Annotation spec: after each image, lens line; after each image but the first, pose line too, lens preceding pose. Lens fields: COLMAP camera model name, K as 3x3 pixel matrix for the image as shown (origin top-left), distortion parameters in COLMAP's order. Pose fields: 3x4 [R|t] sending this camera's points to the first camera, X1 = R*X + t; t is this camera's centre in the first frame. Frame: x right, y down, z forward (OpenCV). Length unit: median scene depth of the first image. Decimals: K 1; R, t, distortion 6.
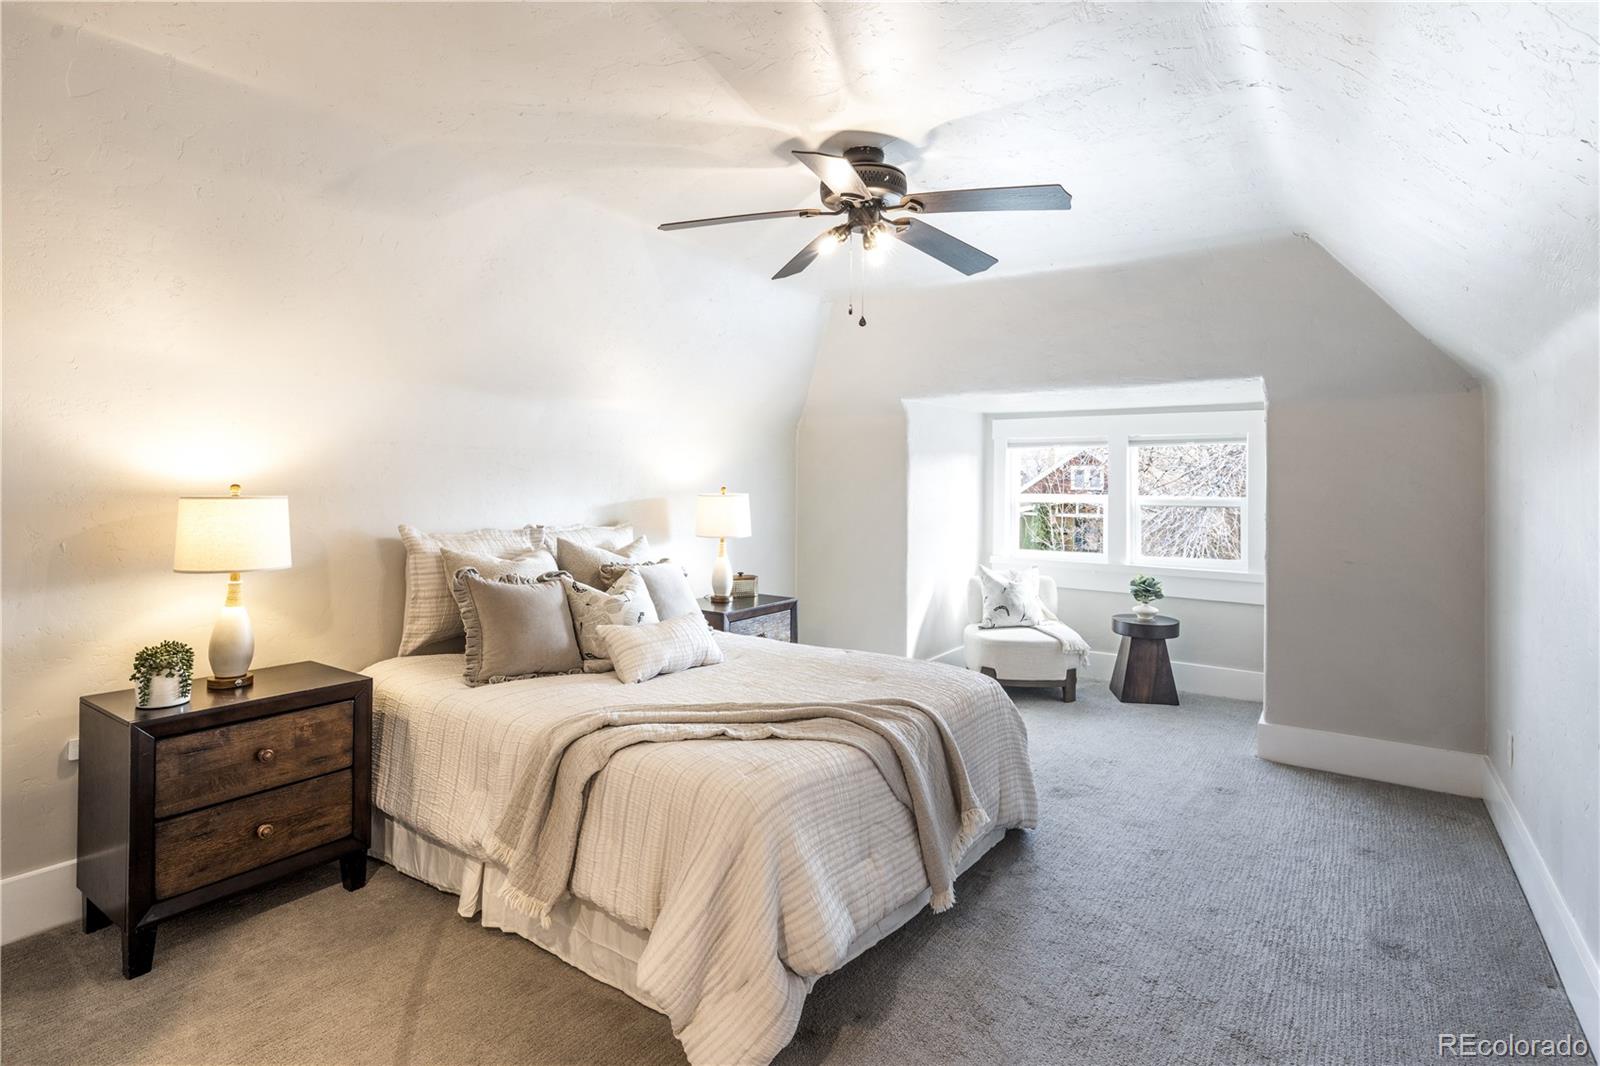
lens RADIAL K [[797.7, 0, 805.9], [0, 797.7, 477.0], [0, 0, 1]] dist [-0.002135, -0.000894]
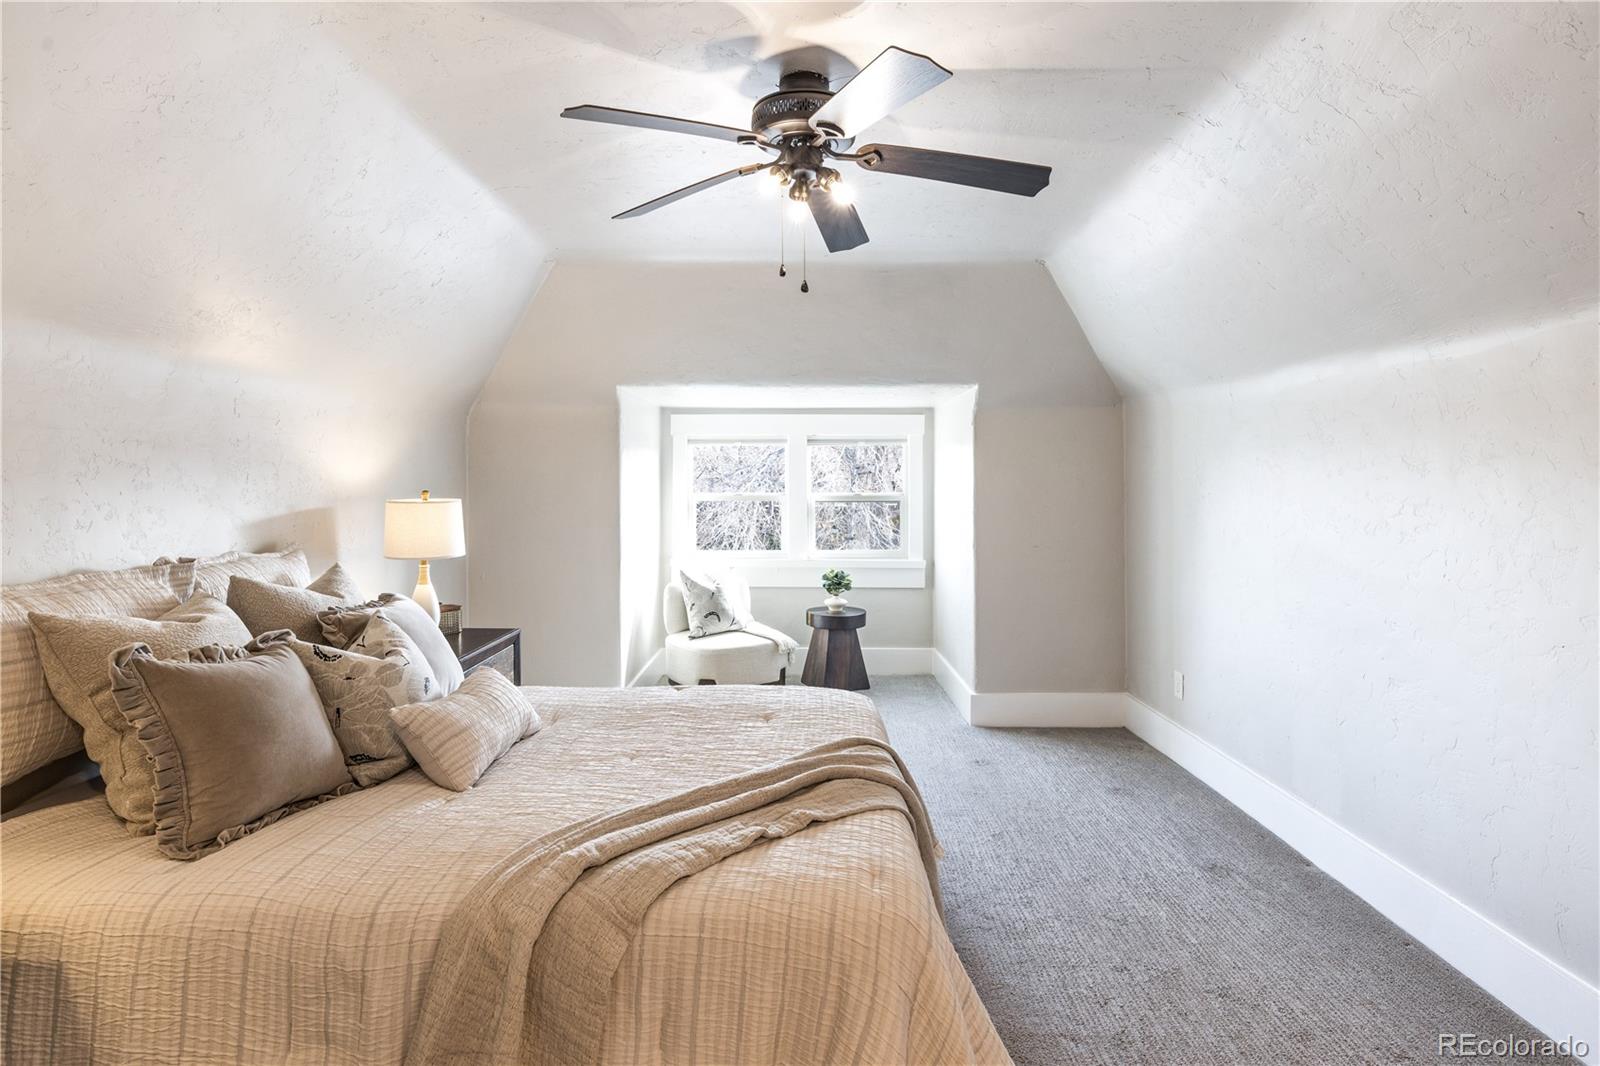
lens RADIAL K [[797.7, 0, 805.9], [0, 797.7, 477.0], [0, 0, 1]] dist [-0.002135, -0.000894]
pose [[0.825008, -0.004688, 0.565102, -0.202184], [0.003187, 0.999988, 0.003643, -0.001144], [-0.565113, -0.001204, 0.825013, 0.165072]]
